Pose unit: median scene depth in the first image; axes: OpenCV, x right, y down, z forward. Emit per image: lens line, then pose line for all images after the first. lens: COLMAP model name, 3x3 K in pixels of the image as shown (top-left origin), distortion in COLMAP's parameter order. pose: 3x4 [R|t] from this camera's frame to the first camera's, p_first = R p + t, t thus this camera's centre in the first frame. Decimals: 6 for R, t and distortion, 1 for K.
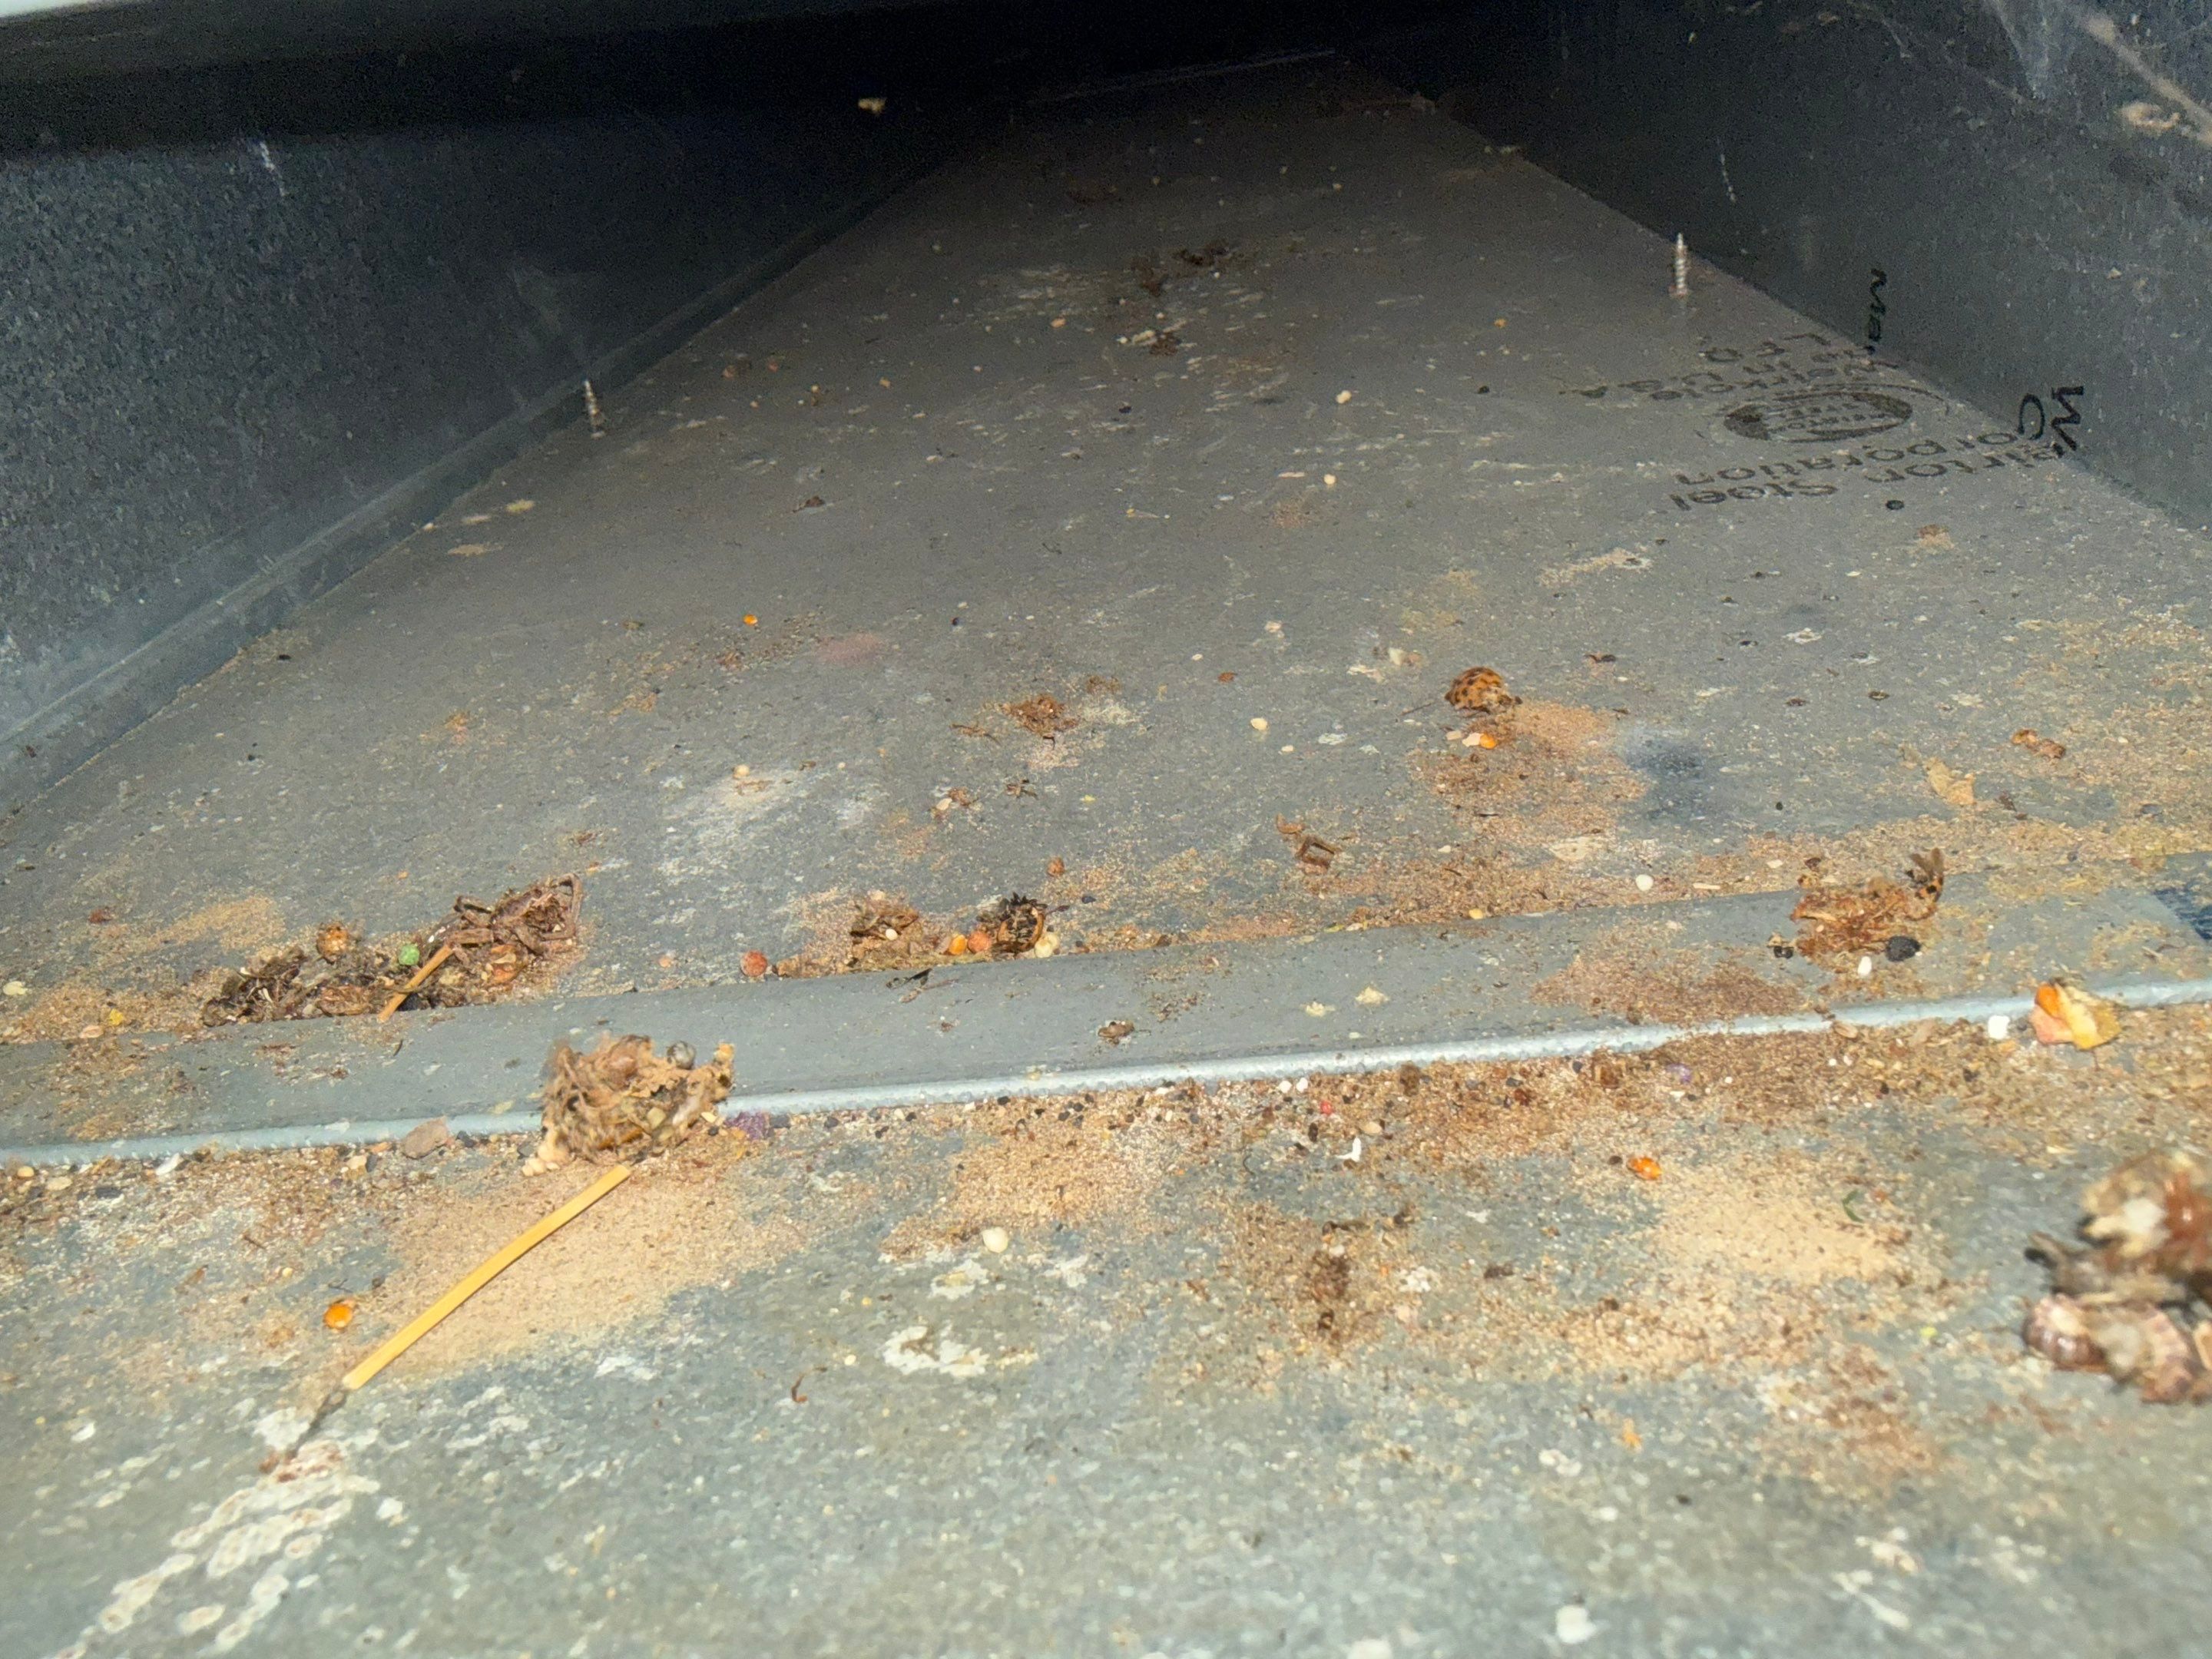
lens RADIAL K [[1618.7, 0, 1106.0], [0, 1618.7, 829.5], [0, 0, 1]] dist [0.001316, 0.002110]
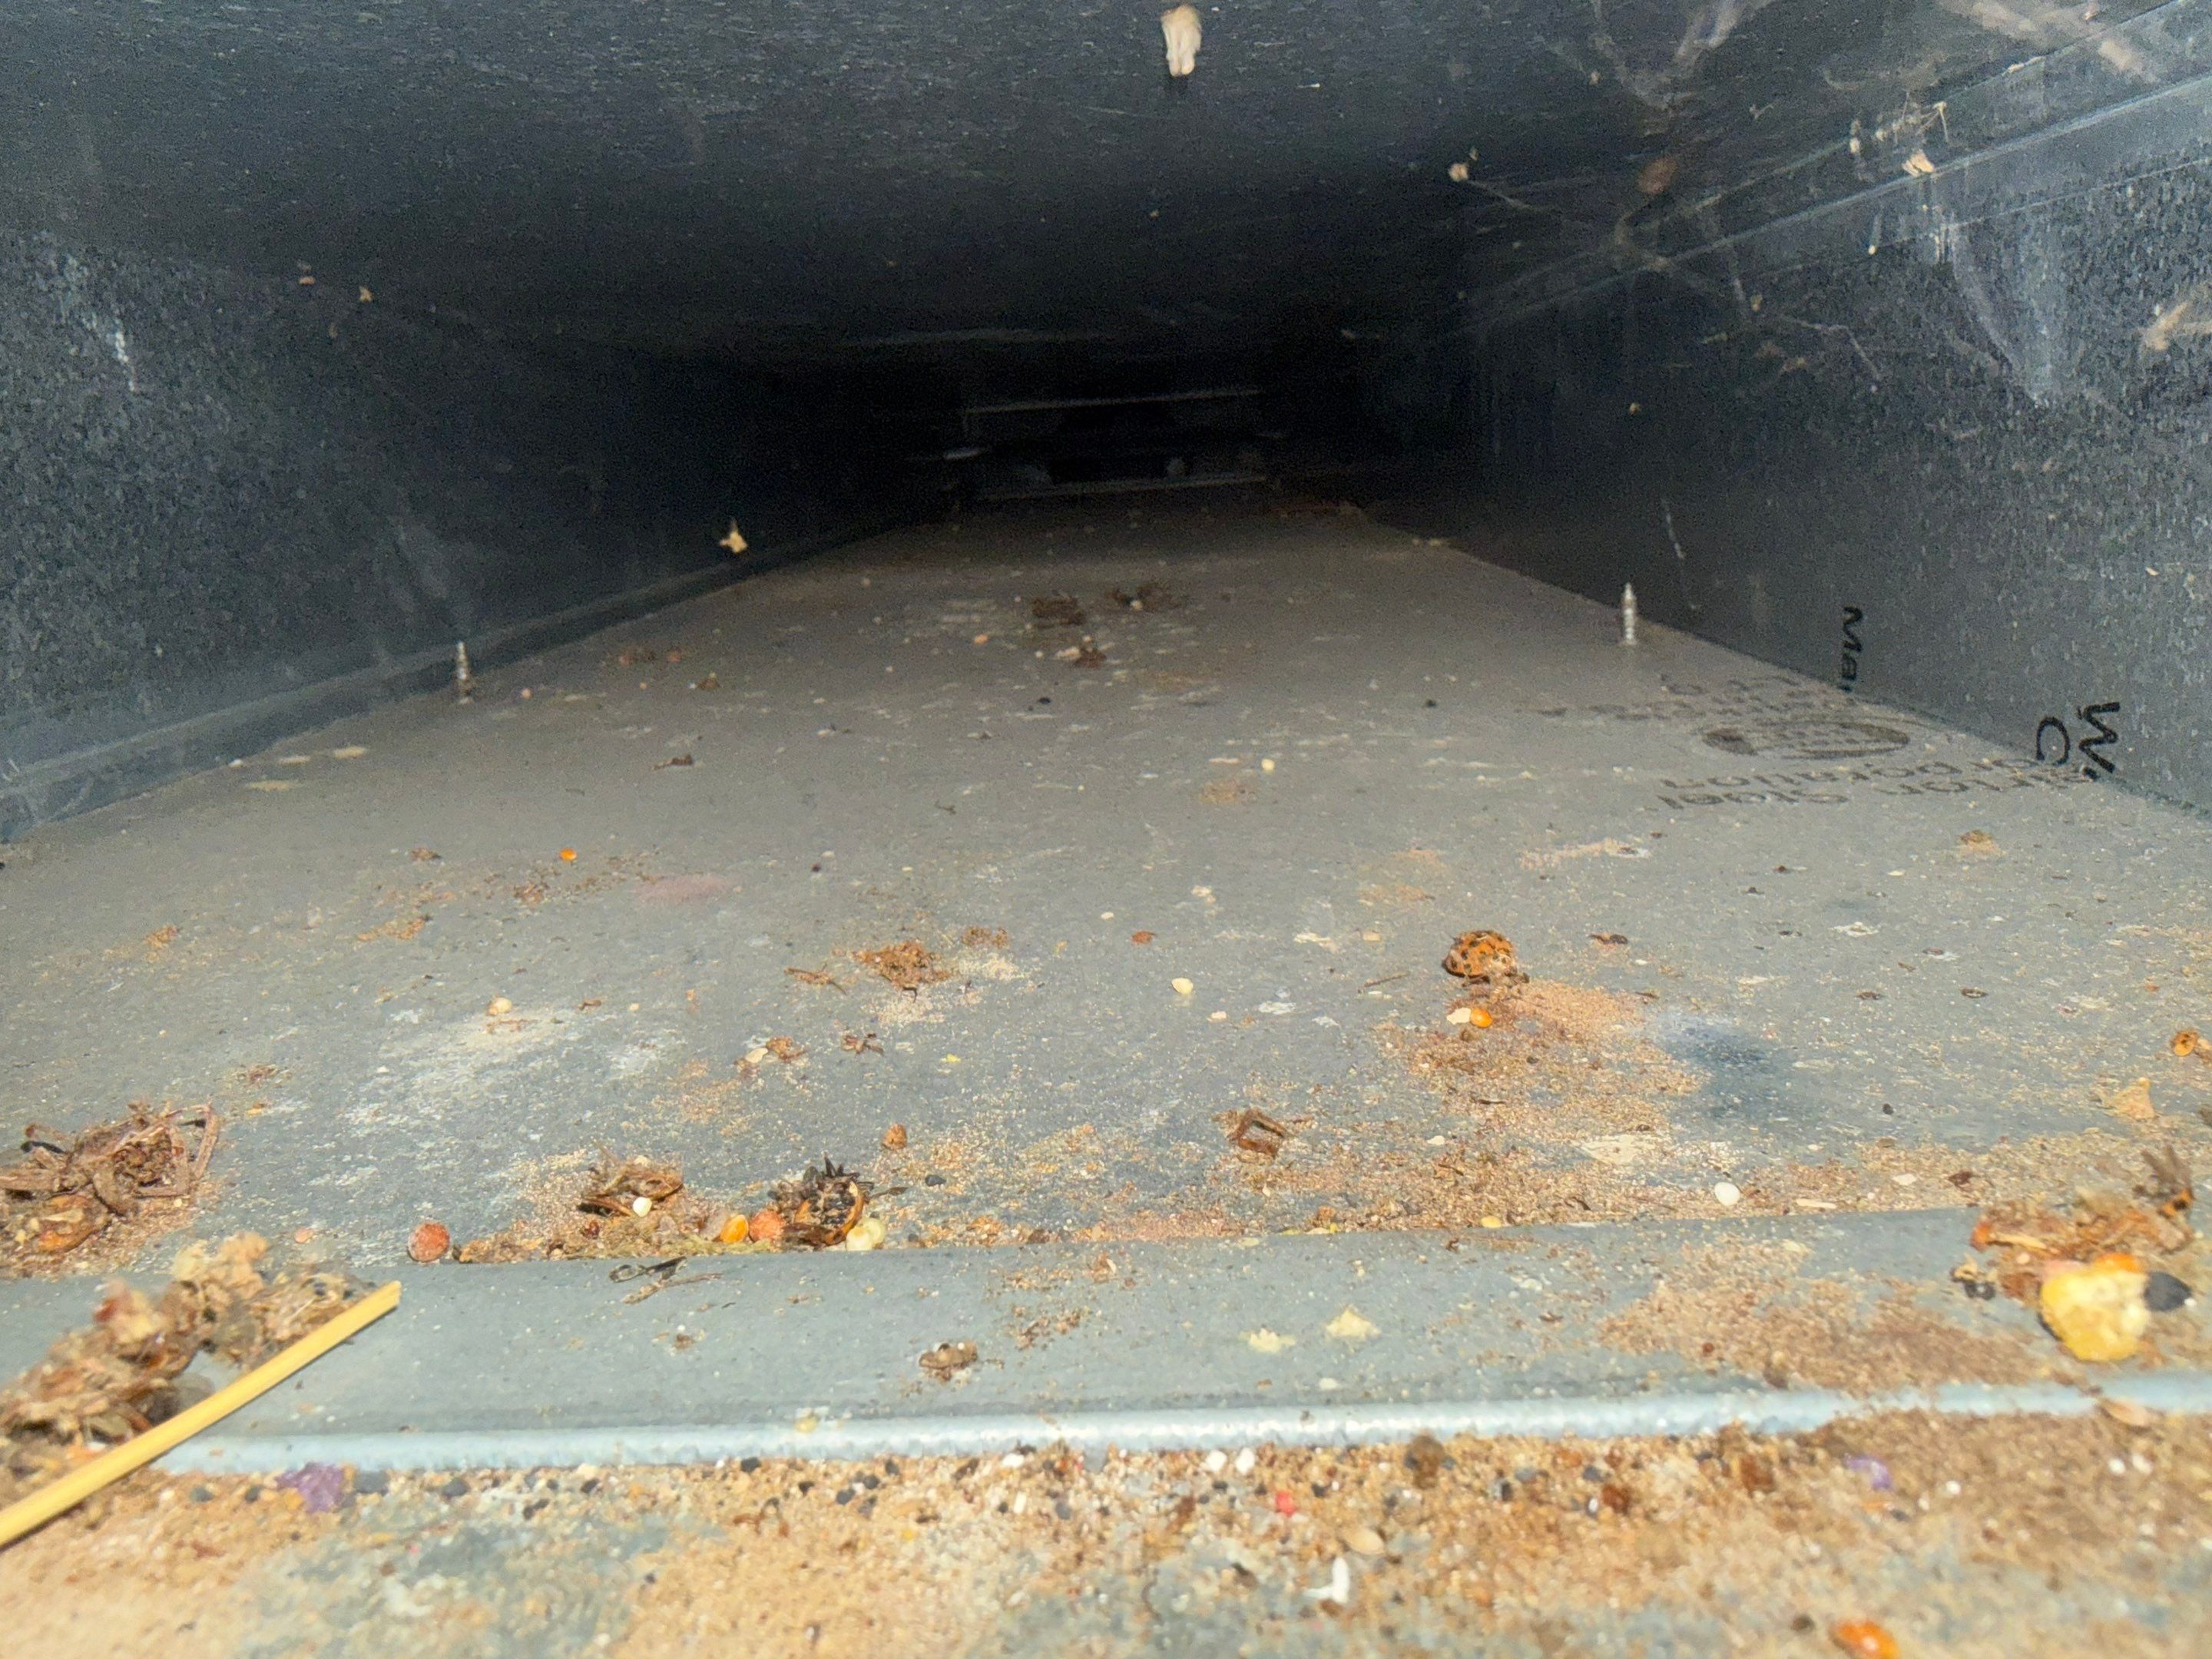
lens RADIAL K [[1618.7, 0, 1106.0], [0, 1618.7, 829.5], [0, 0, 1]] dist [0.001316, 0.002110]
pose [[0.996040, 0.074210, 0.048964, 0.017049], [-0.060400, 0.968929, -0.239851, 0.058330], [-0.065242, 0.235944, 0.969574, 0.273004]]
